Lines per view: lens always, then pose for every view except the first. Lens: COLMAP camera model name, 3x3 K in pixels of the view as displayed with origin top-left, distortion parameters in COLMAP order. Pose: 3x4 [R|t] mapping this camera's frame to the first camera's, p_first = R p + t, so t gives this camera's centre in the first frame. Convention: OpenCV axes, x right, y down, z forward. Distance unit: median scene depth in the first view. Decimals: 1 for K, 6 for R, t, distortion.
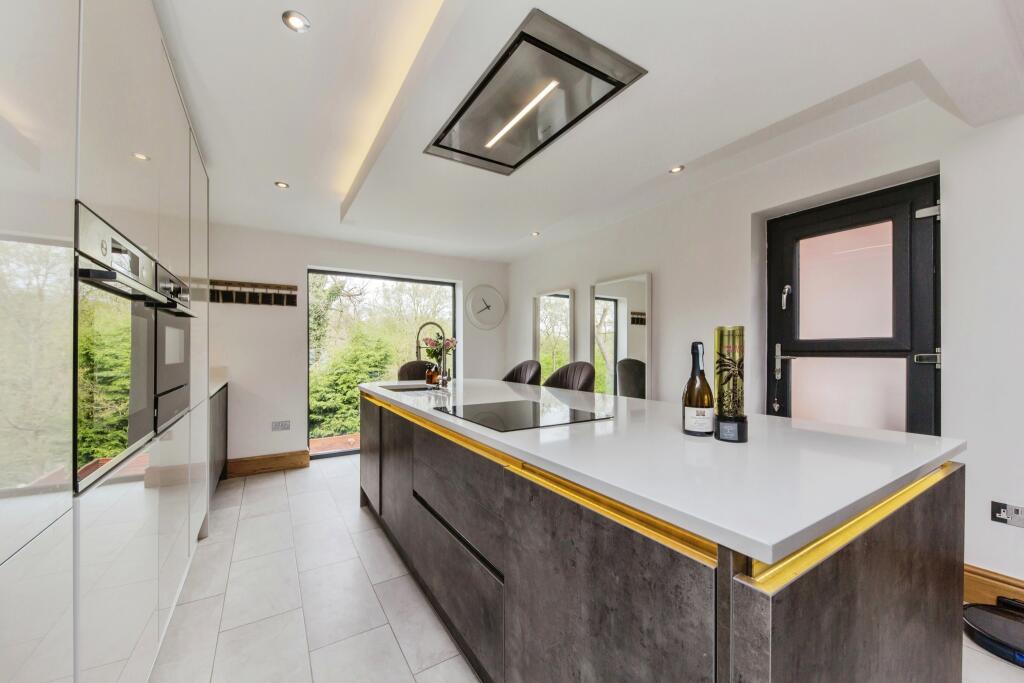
lens RADIAL K [[386.1, 0, 496.4], [0, 386.1, 344.7], [0, 0, 1]] dist [0.014083, 0.000052]
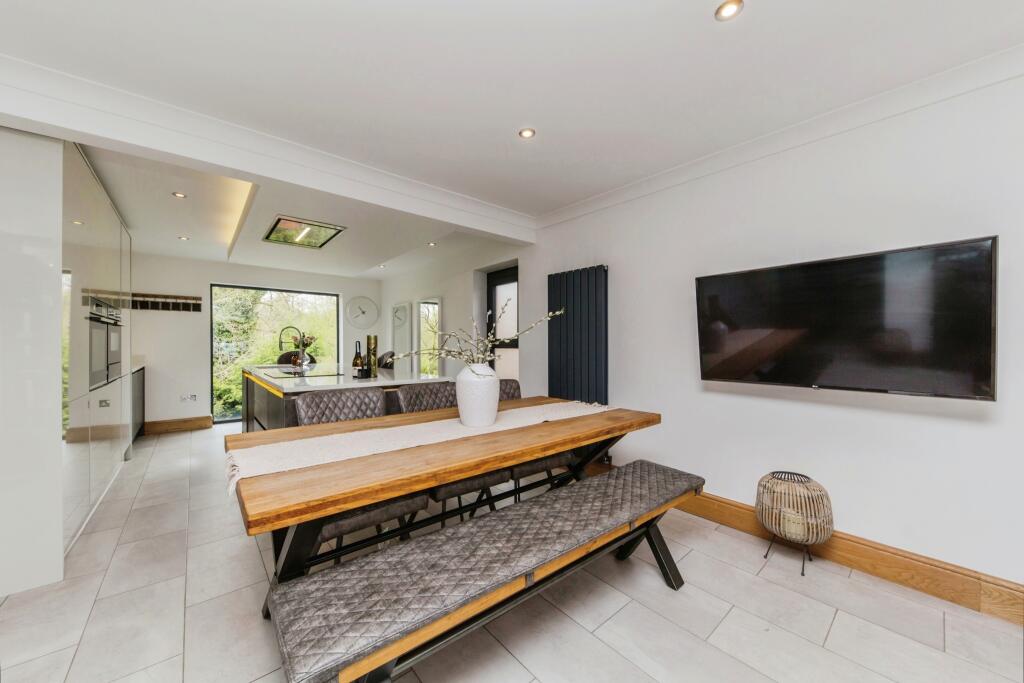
lens RADIAL K [[374.6, 0, 512.0], [0, 374.6, 341.5], [0, 0, 1]] dist [-0.001221, -0.000172]
pose [[0.985349, 0.004275, 0.170499, 0.369982], [-0.005668, 0.999954, 0.007682, -0.010956], [-0.170458, -0.008536, 0.985328, -0.533484]]
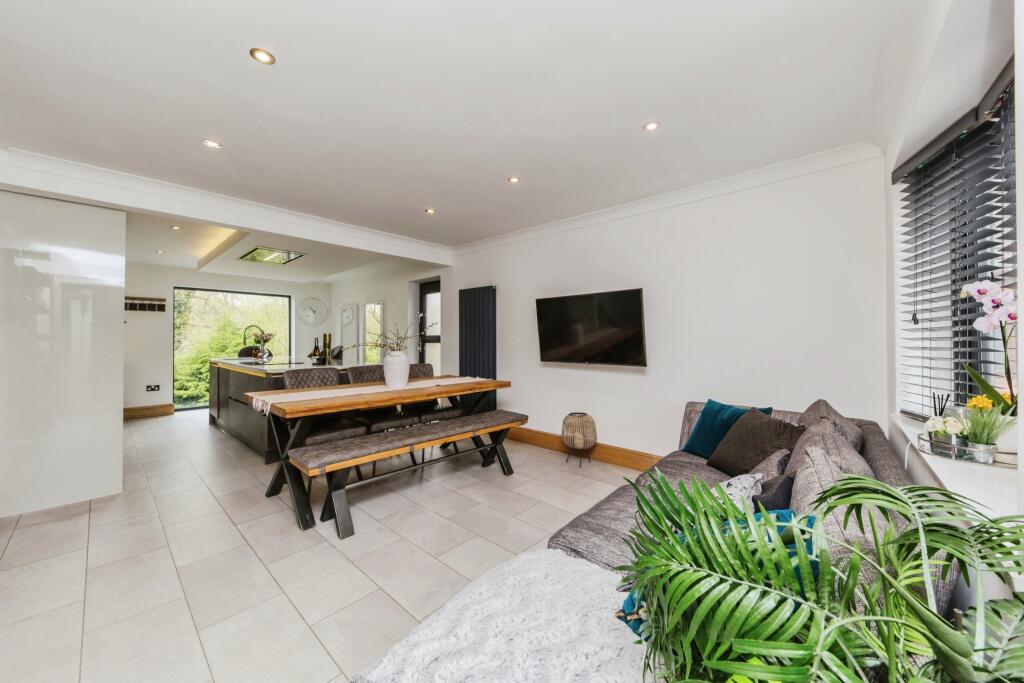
lens RADIAL K [[384.9, 0, 510.9], [0, 384.9, 332.3], [0, 0, 1]] dist [0.000156, -0.000008]
pose [[0.959817, 0.005577, 0.280572, 0.413594], [-0.005001, 0.999984, -0.002767, -0.019760], [-0.280583, 0.001253, 0.959829, -0.940206]]
